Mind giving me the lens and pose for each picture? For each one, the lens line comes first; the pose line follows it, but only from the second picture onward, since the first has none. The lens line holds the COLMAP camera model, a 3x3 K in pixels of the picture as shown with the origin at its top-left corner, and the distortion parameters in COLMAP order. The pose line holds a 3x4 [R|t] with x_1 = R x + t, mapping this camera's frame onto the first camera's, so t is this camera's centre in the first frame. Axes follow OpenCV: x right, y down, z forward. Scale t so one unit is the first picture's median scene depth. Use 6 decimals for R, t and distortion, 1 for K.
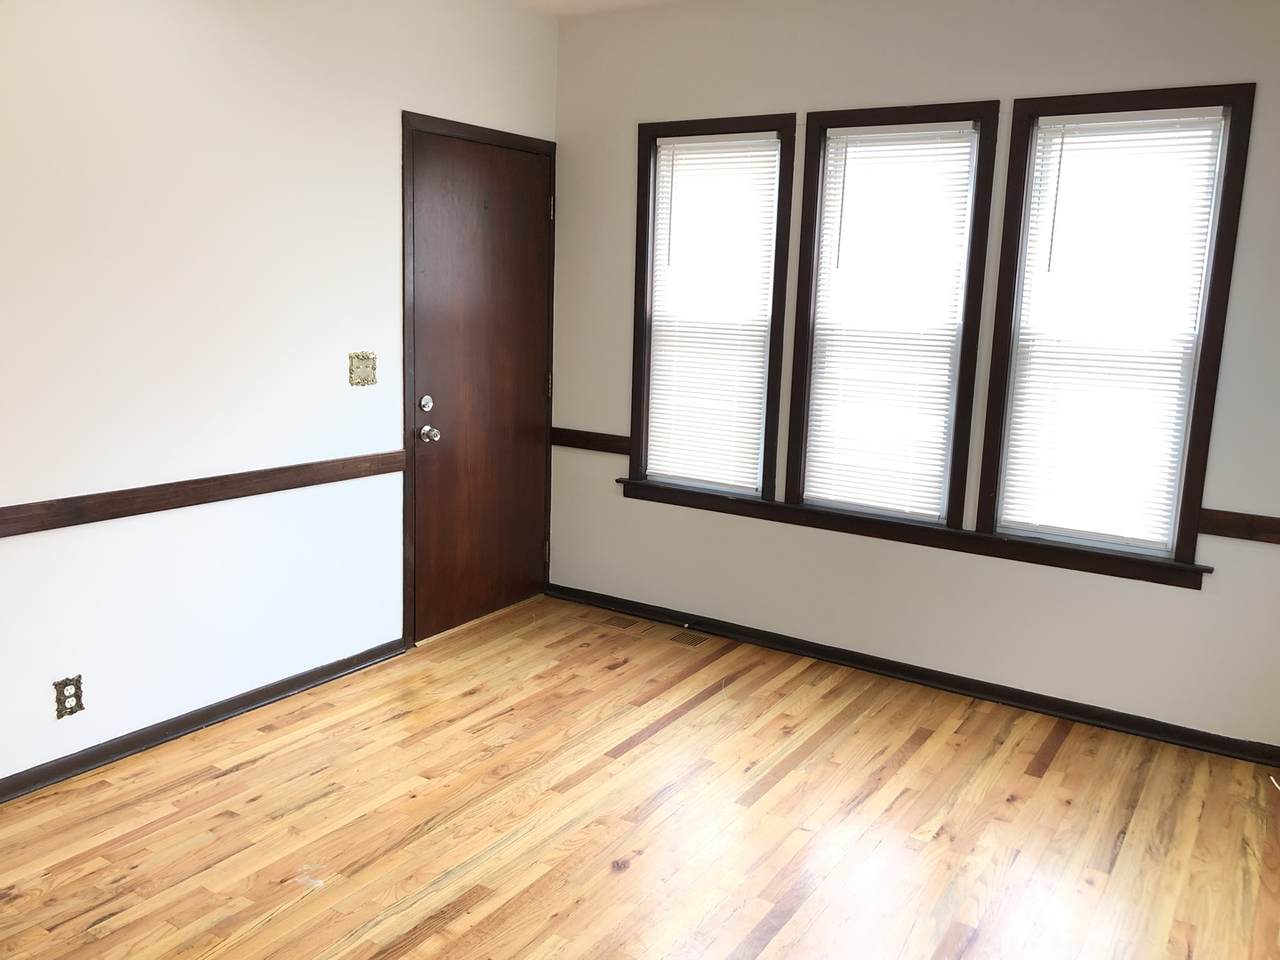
lens RADIAL K [[1051.3, 0, 640.0], [0, 1051.3, 480.0], [0, 0, 1]] dist [0.047030, -0.008292]
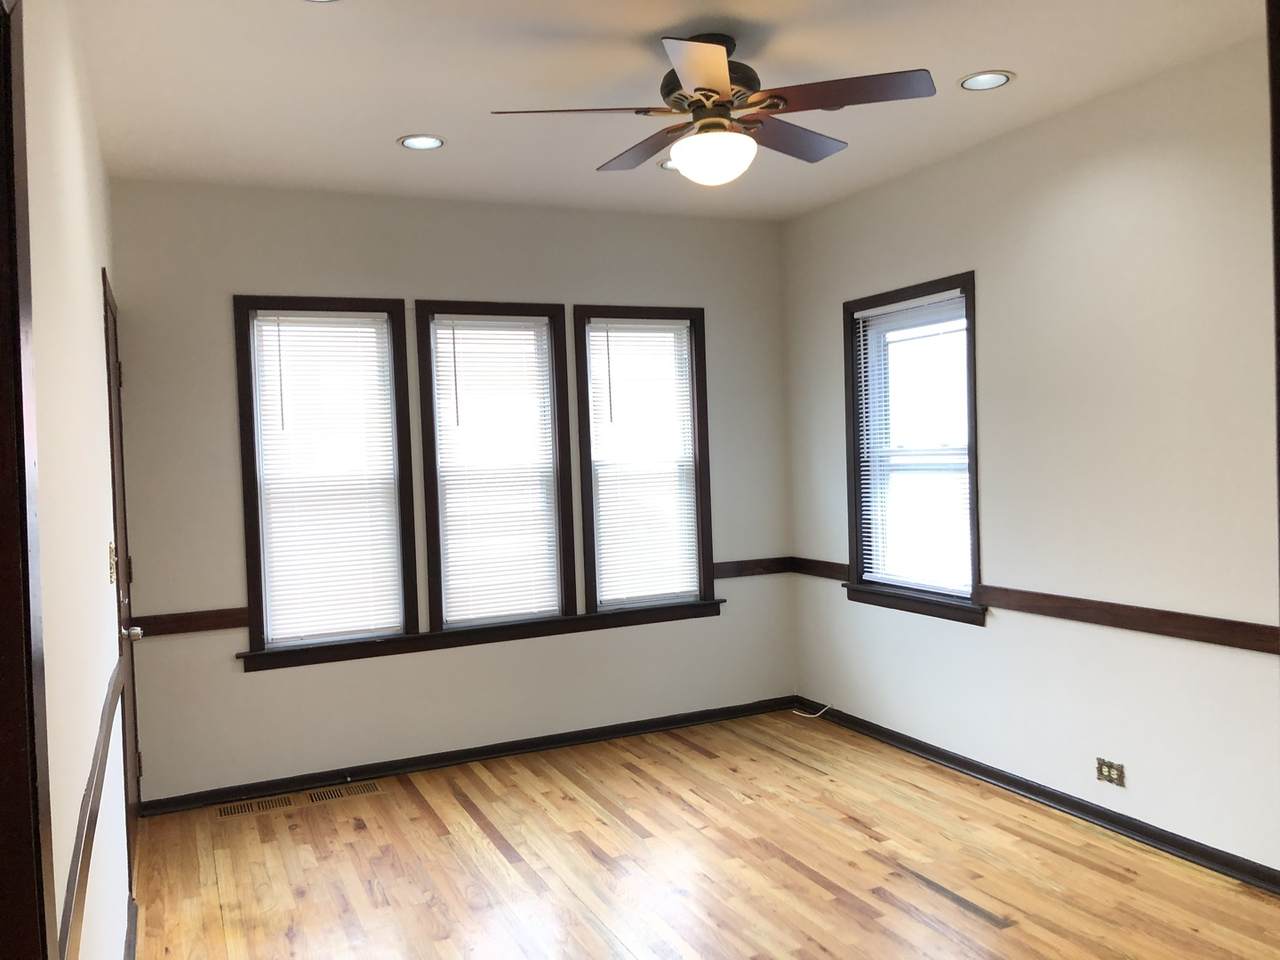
lens RADIAL K [[1028.7, 0, 640.0], [0, 1028.7, 480.0], [0, 0, 1]] dist [0.096709, -0.154579]
pose [[0.542302, -0.075404, 0.836793, -0.704925], [0.213765, 0.975573, -0.050625, -0.034897], [-0.812535, 0.206331, 0.545174, 0.198472]]
